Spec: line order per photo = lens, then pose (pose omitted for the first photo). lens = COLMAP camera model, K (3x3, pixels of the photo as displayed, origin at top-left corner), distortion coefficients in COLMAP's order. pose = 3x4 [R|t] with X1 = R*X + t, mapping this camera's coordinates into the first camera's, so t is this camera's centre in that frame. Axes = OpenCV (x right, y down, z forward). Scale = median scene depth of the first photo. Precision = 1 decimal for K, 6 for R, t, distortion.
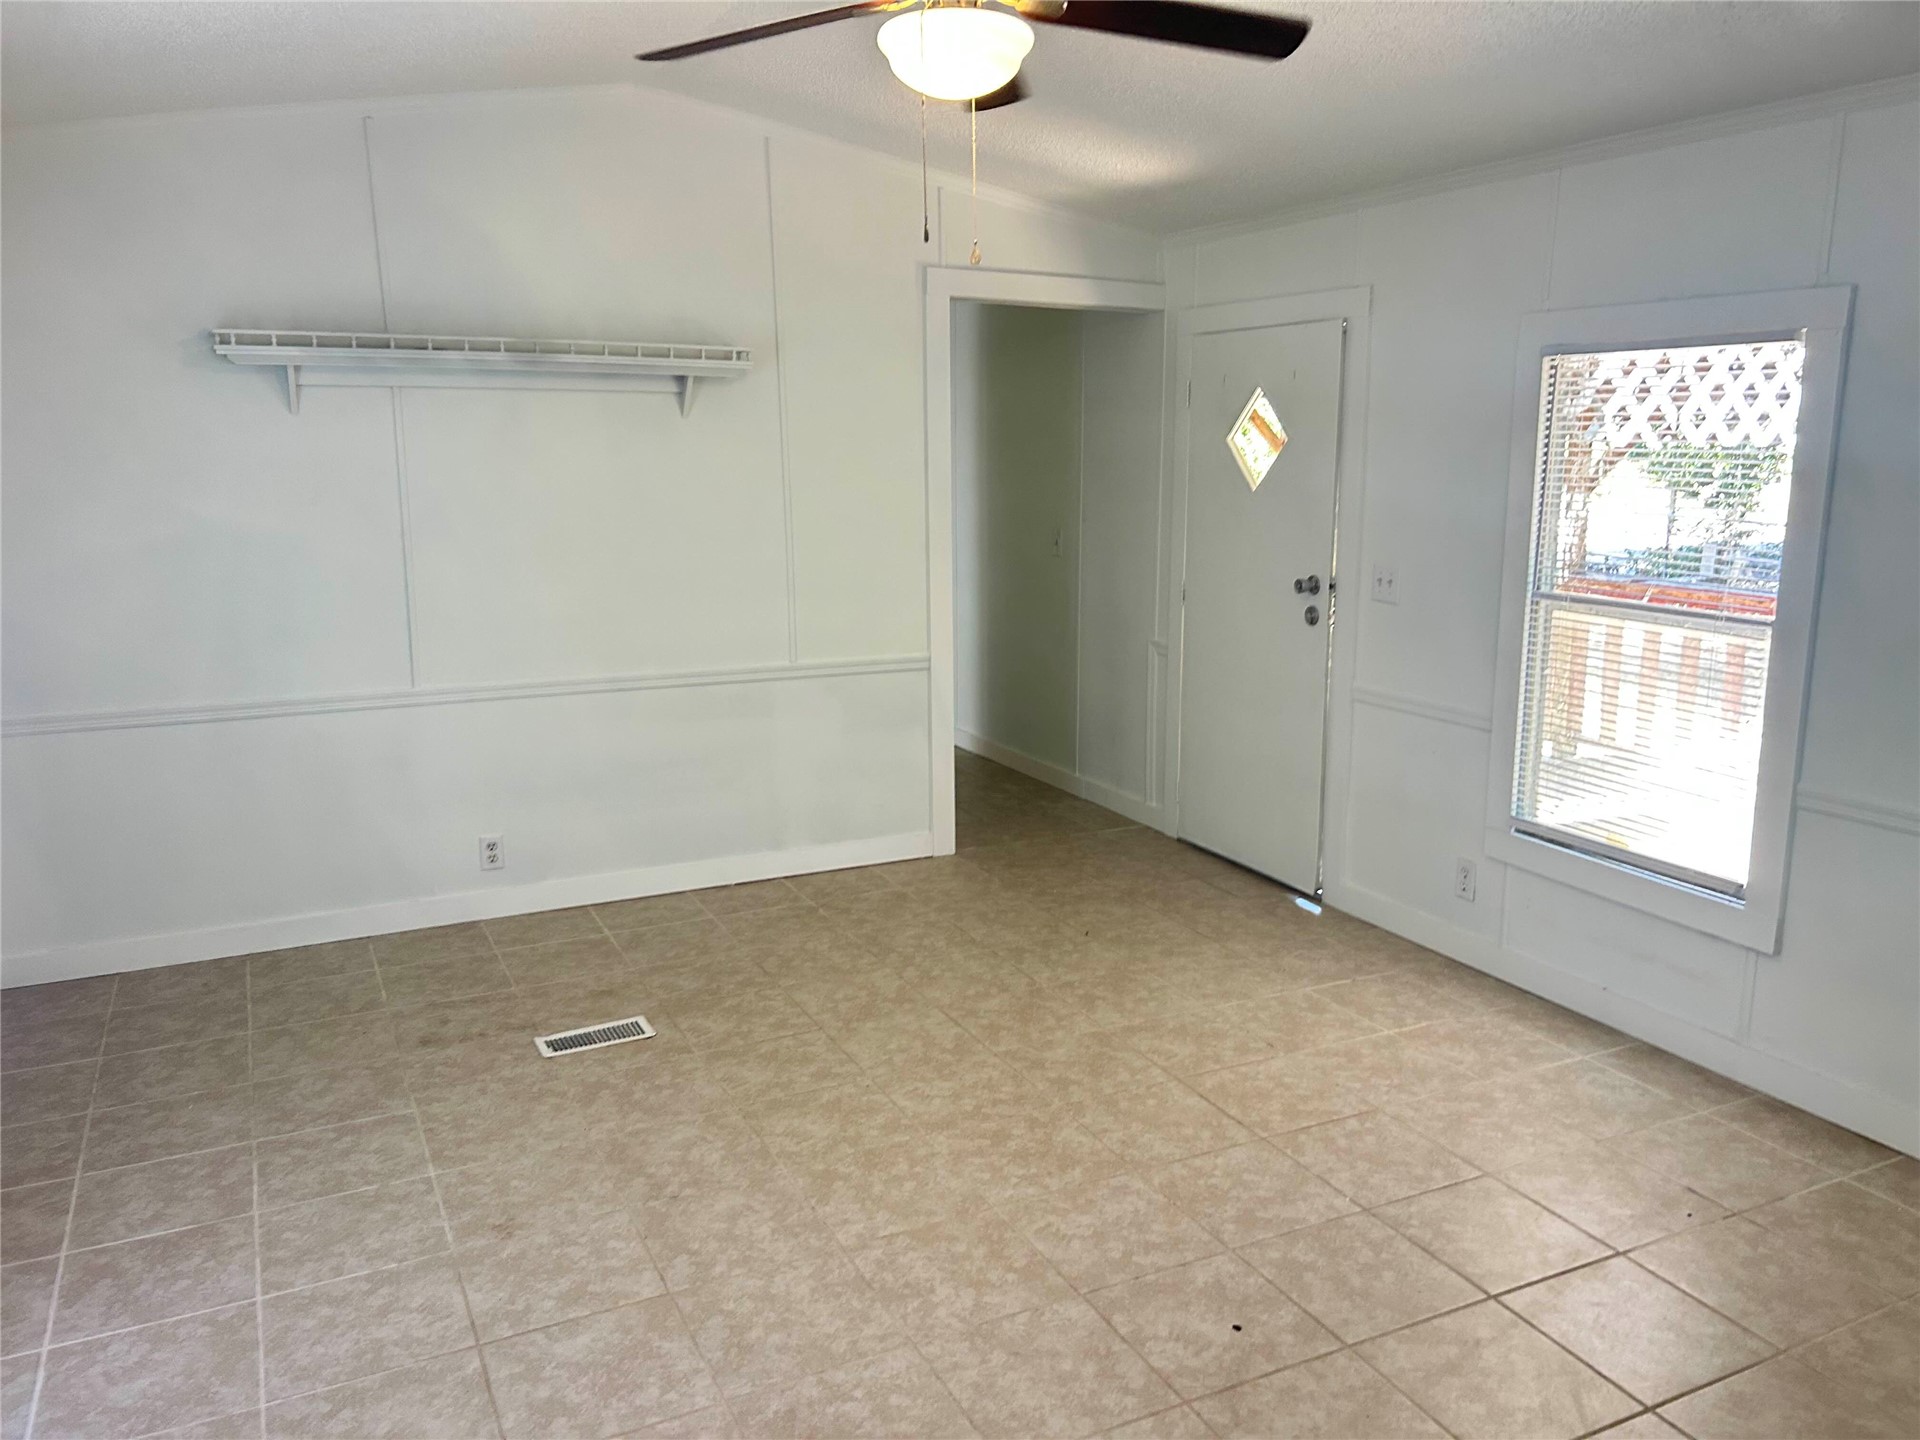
lens RADIAL K [[1441.9, 0, 958.0], [0, 1441.9, 721.2], [0, 0, 1]] dist [0.012719, -0.009142]
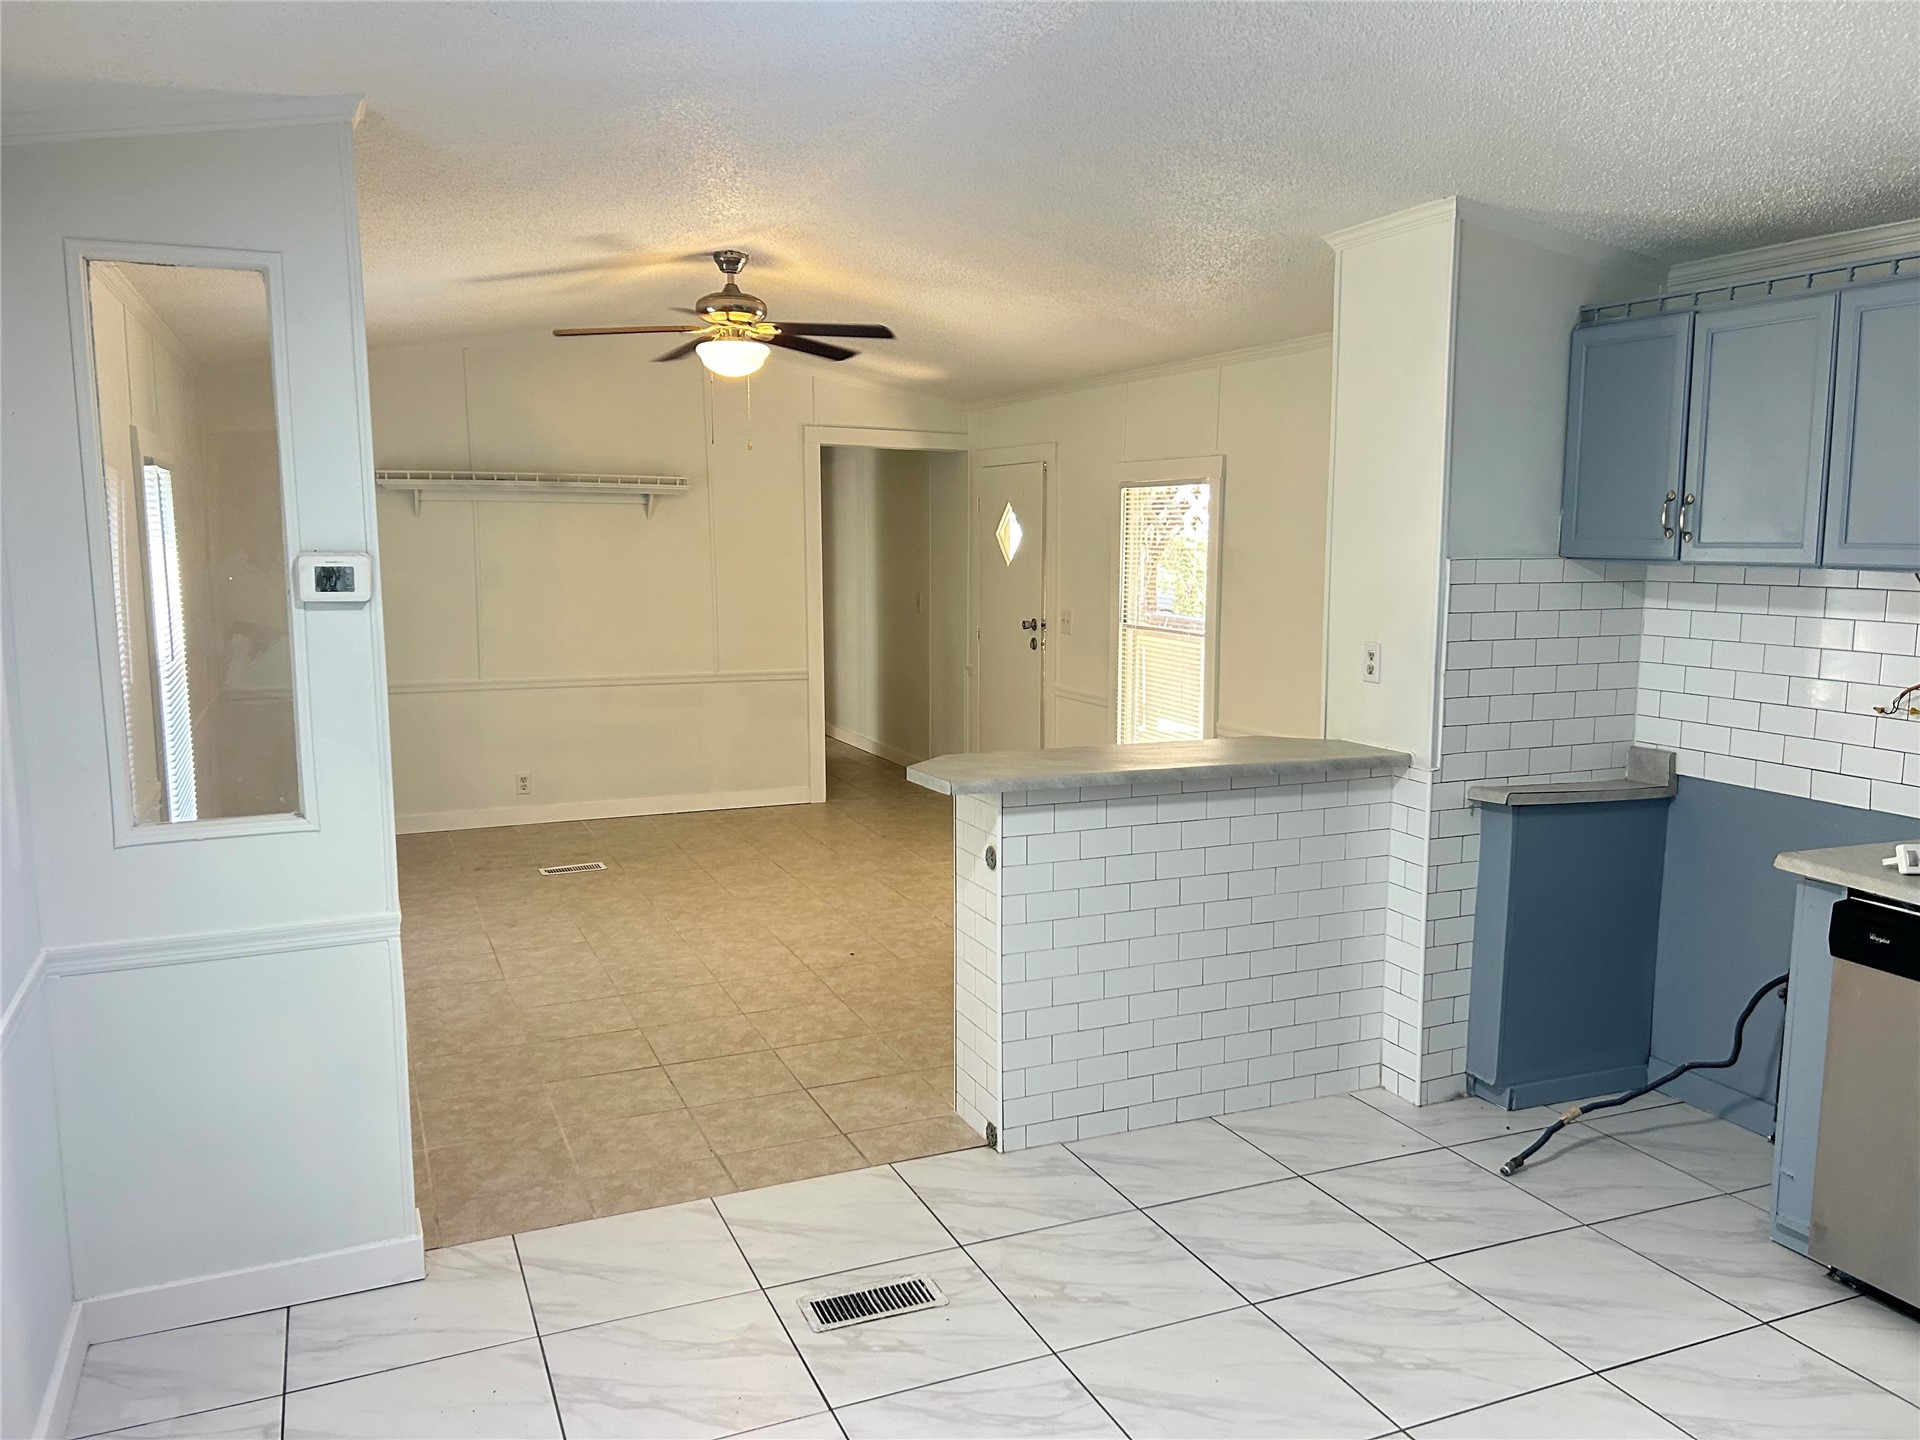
lens RADIAL K [[1441.9, 0, 956.2], [0, 1441.9, 720.8], [0, 0, 1]] dist [0.012719, -0.009142]
pose [[0.998759, 0.011431, -0.048475, 0.317446], [-0.014509, 0.997869, -0.063622, 0.153616], [0.047644, 0.064246, 0.996796, -0.788767]]
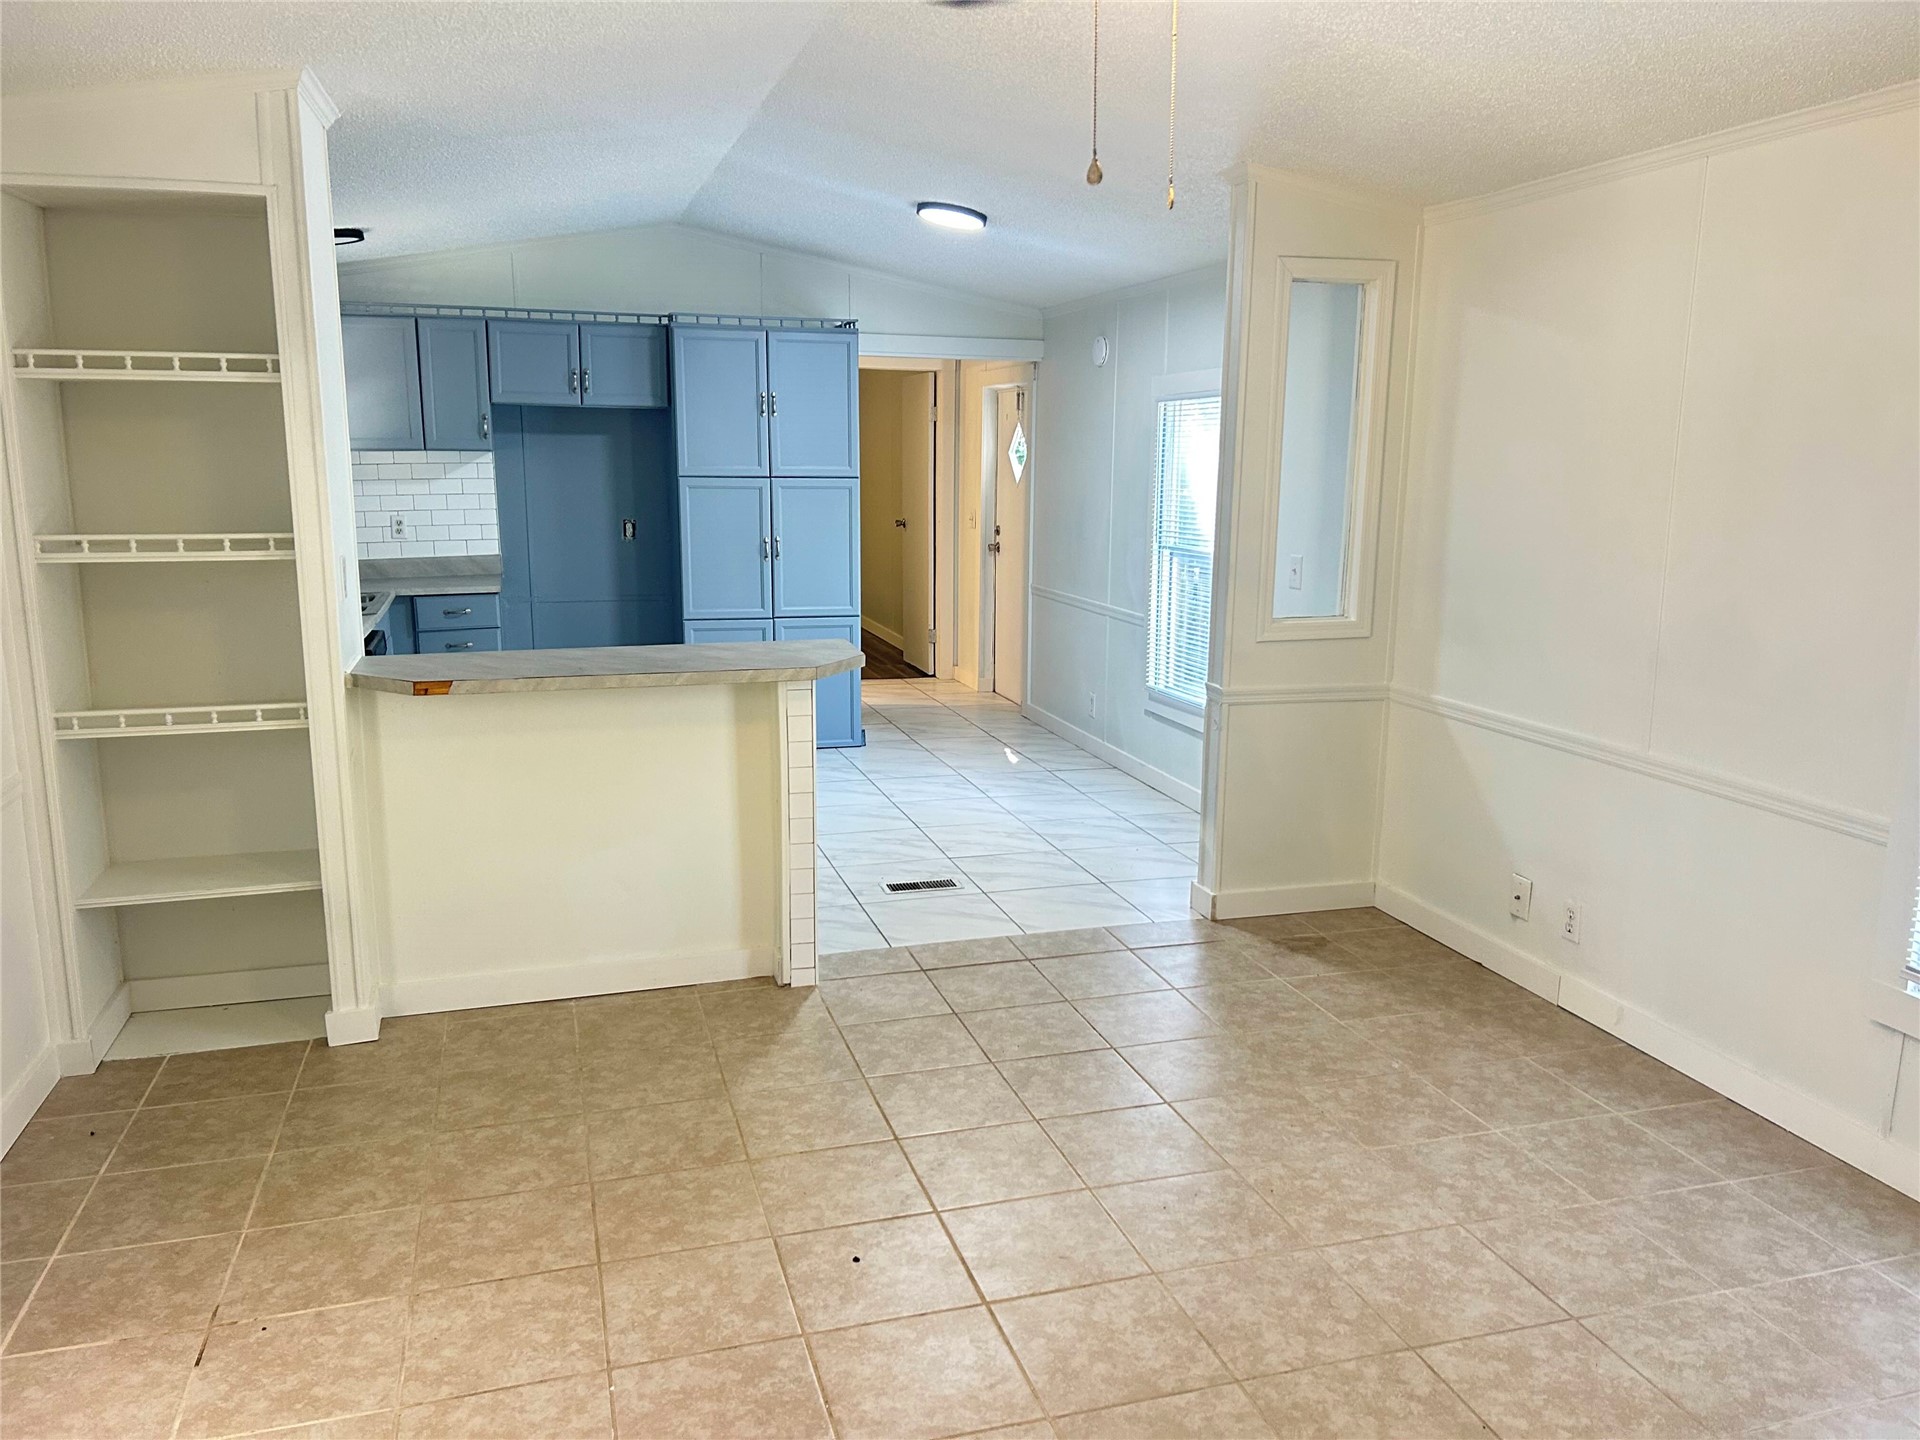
lens RADIAL K [[1441.9, 0, 973.3], [0, 1441.9, 720.0], [0, 0, 1]] dist [0.012719, -0.009142]
pose [[-0.988011, -0.033224, 0.150765, -0.032585], [0.025901, 0.927053, 0.374035, -0.262789], [-0.152194, 0.373456, -0.915078, 1.319809]]
